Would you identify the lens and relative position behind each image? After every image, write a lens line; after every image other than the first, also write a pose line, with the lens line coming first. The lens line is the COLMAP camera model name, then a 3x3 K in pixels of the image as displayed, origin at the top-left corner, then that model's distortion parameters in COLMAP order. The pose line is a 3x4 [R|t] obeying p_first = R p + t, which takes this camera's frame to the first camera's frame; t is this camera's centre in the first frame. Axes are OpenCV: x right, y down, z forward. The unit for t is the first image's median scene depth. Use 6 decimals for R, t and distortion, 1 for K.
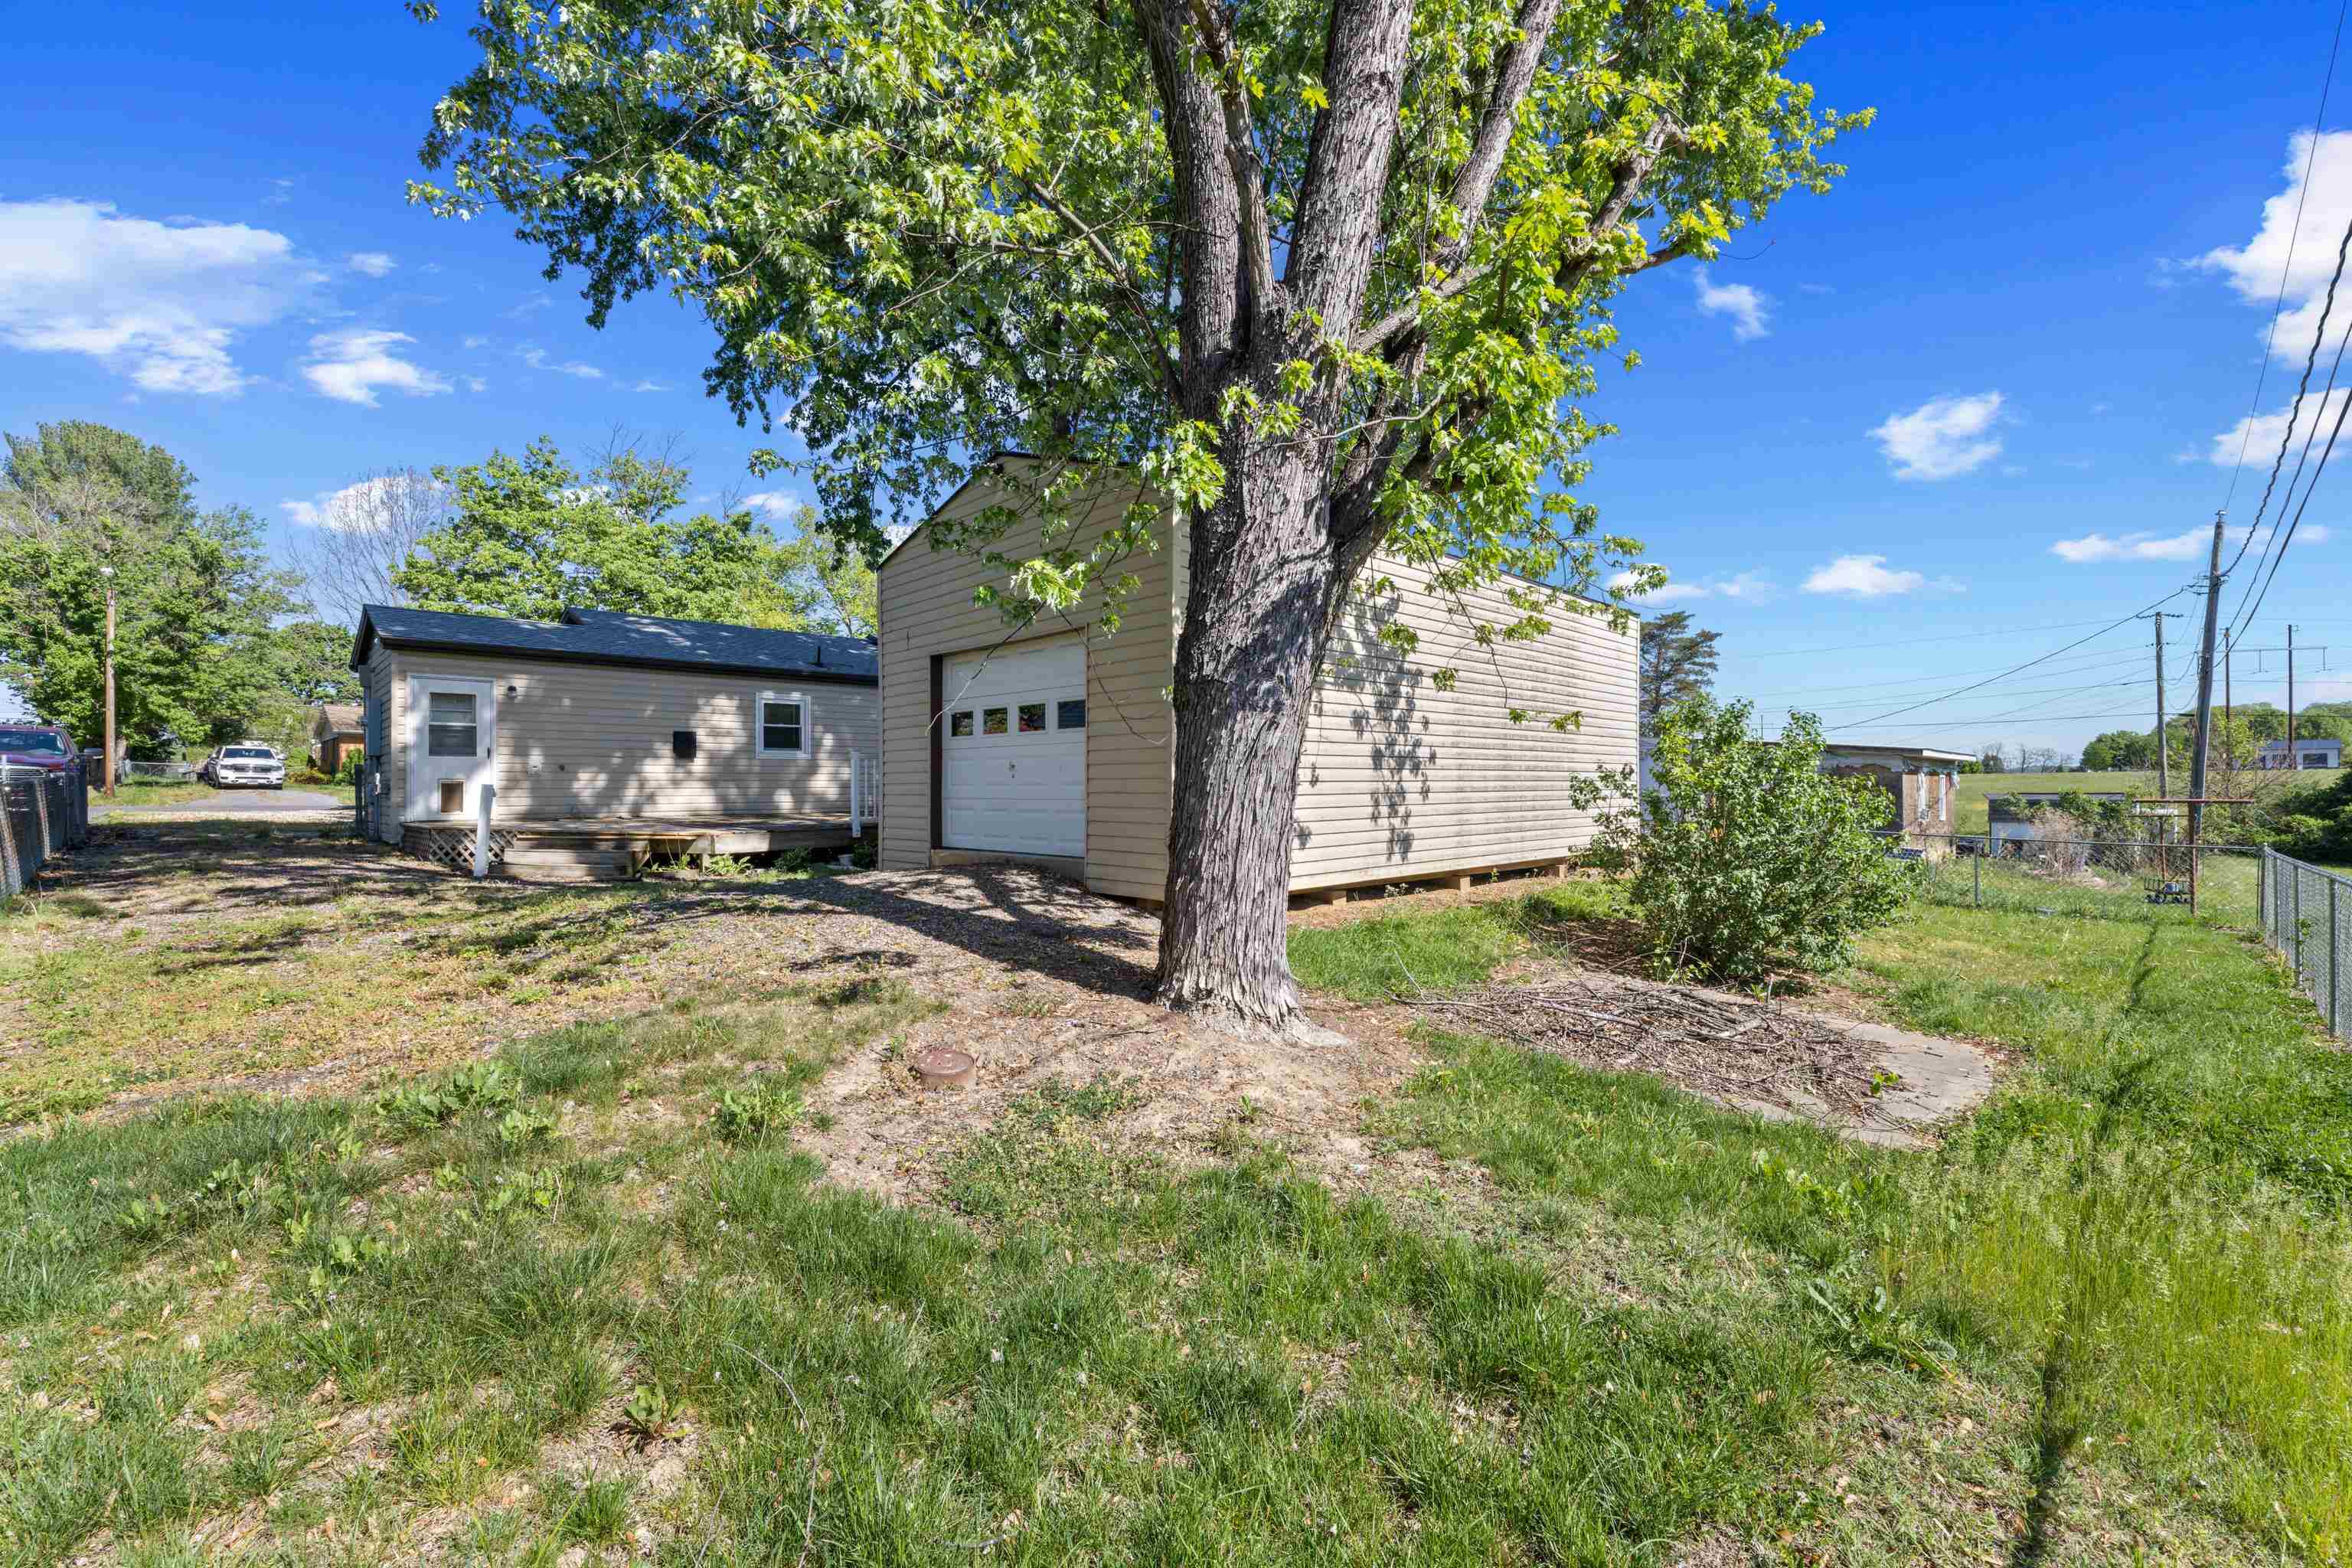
lens RADIAL K [[992.9, 0, 1187.1], [0, 992.9, 788.1], [0, 0, 1]] dist [0.000838, 0.000308]
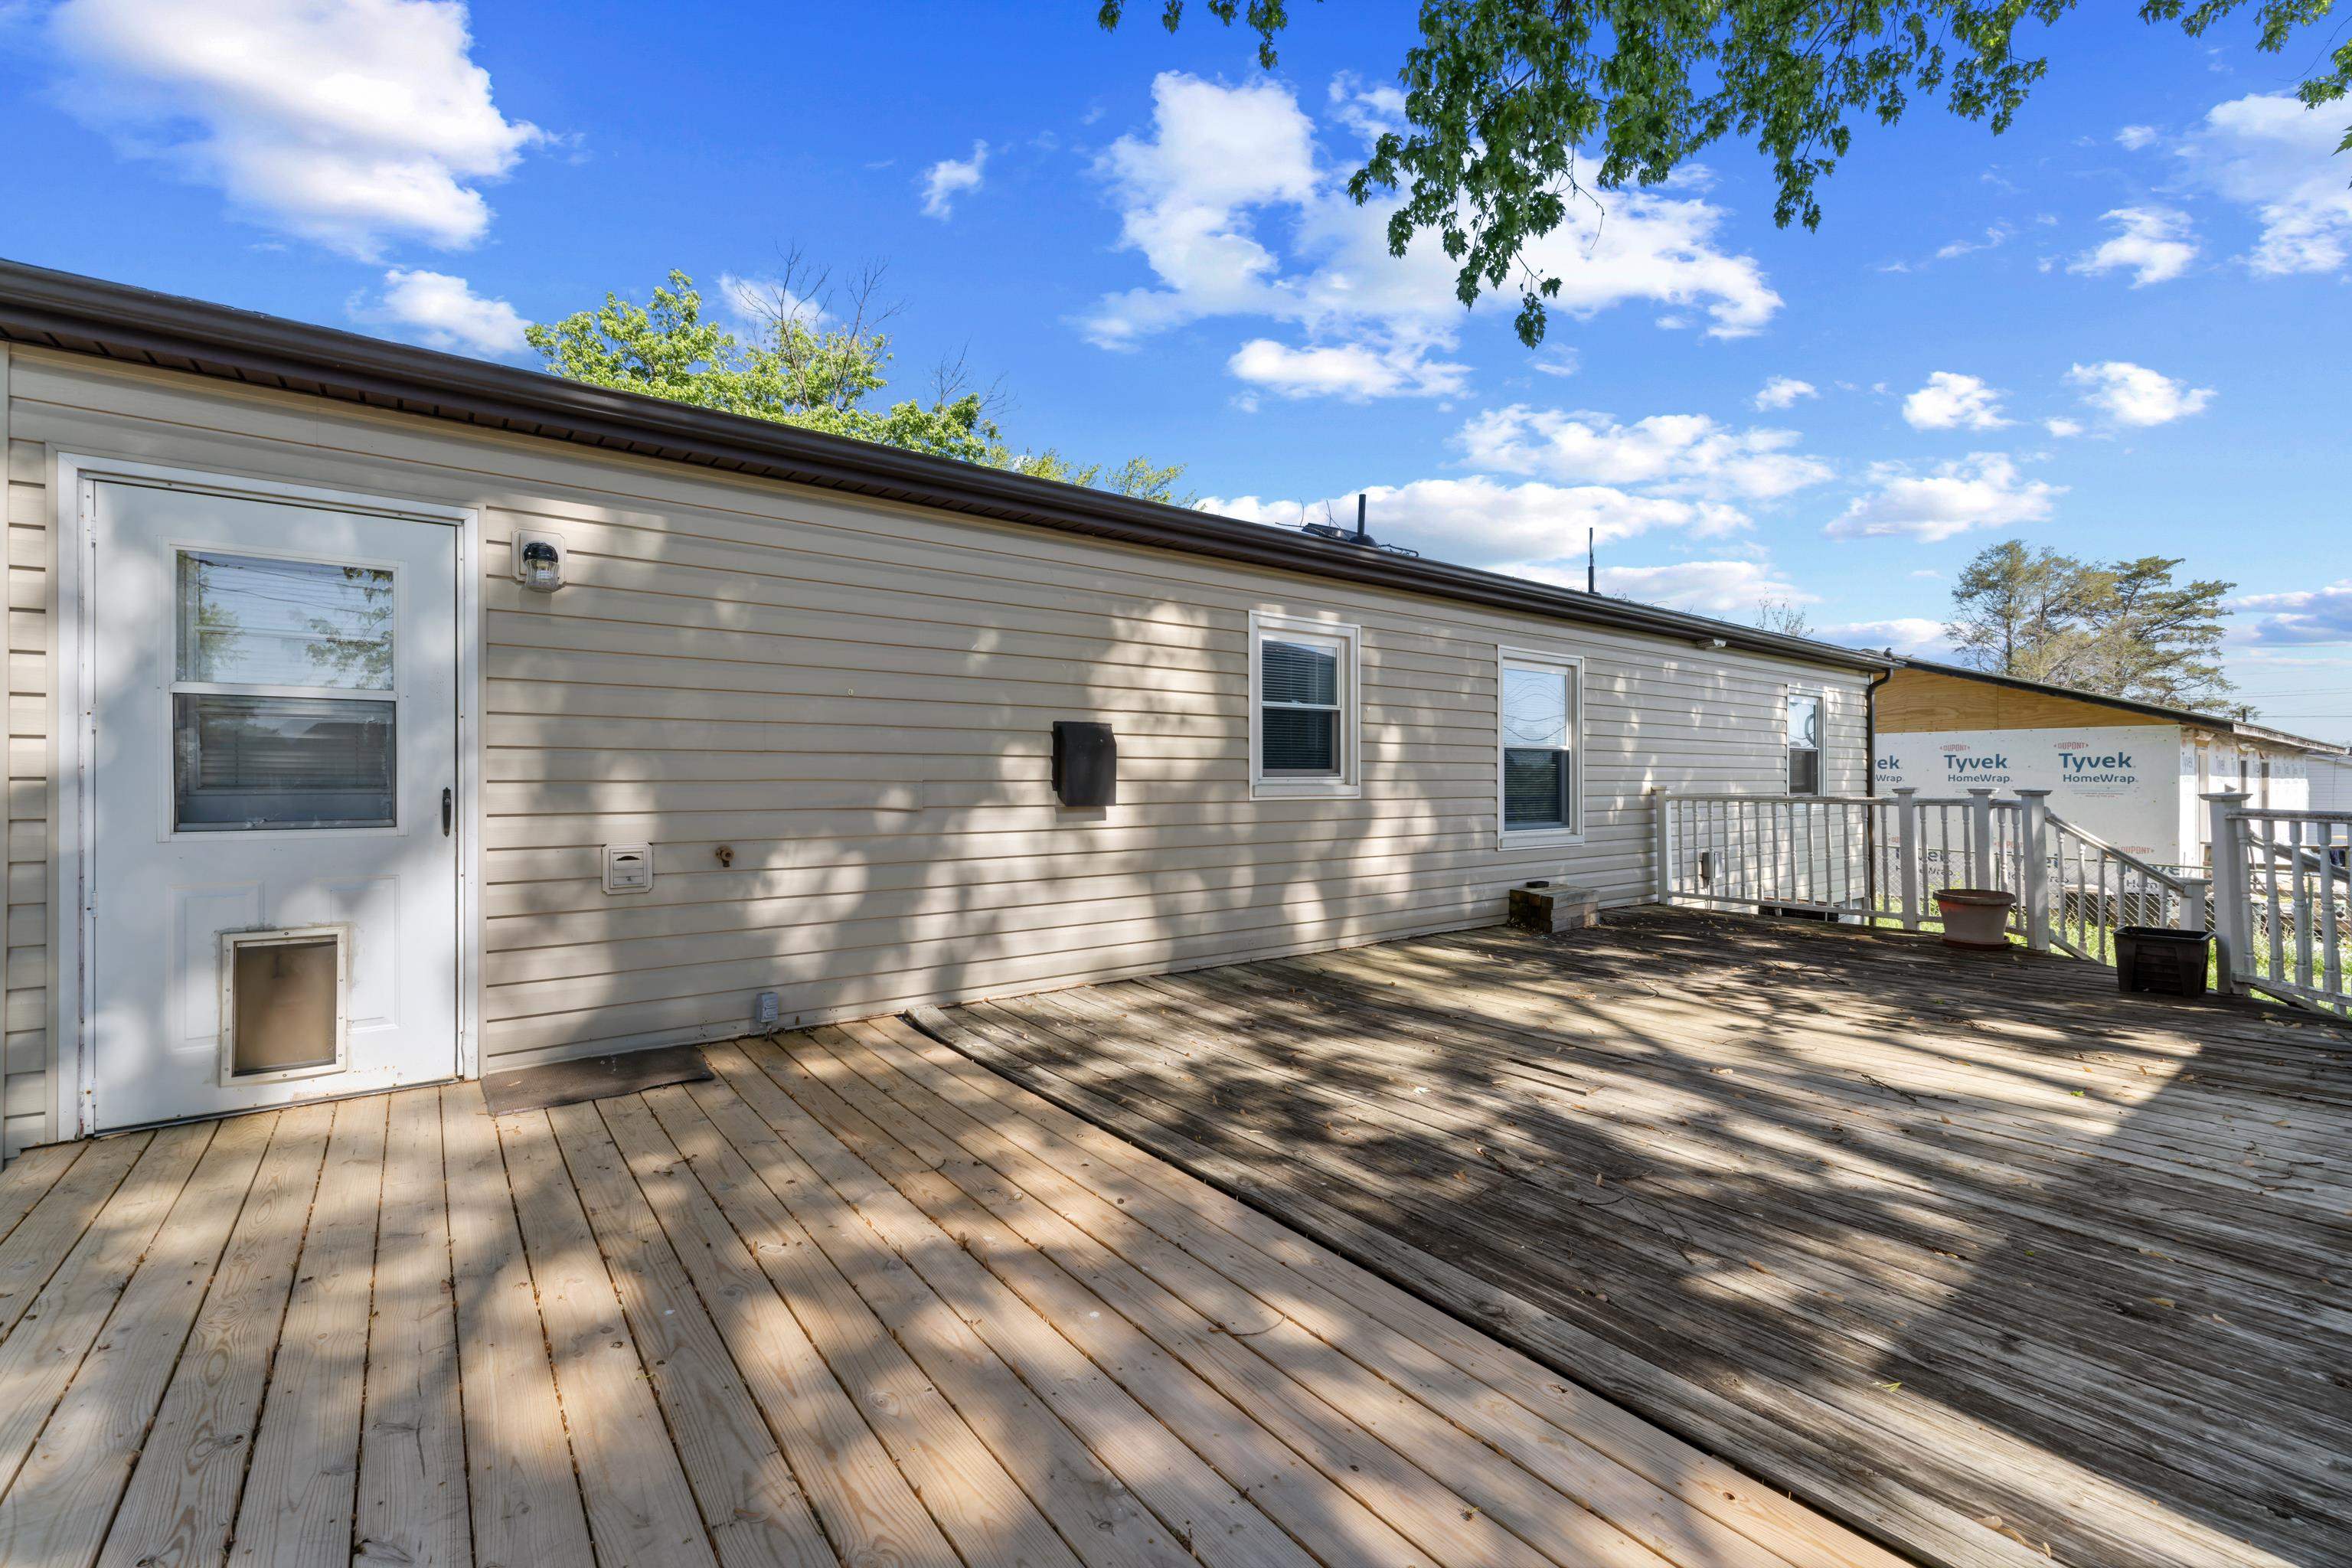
lens RADIAL K [[992.9, 0, 1185.3], [0, 992.9, 779.8], [0, 0, 1]] dist [0.000838, 0.000308]
pose [[0.993713, -0.001836, -0.111944, -0.428787], [0.001012, 0.999972, -0.007419, -0.033807], [0.111955, 0.007260, 0.993687, 0.676192]]
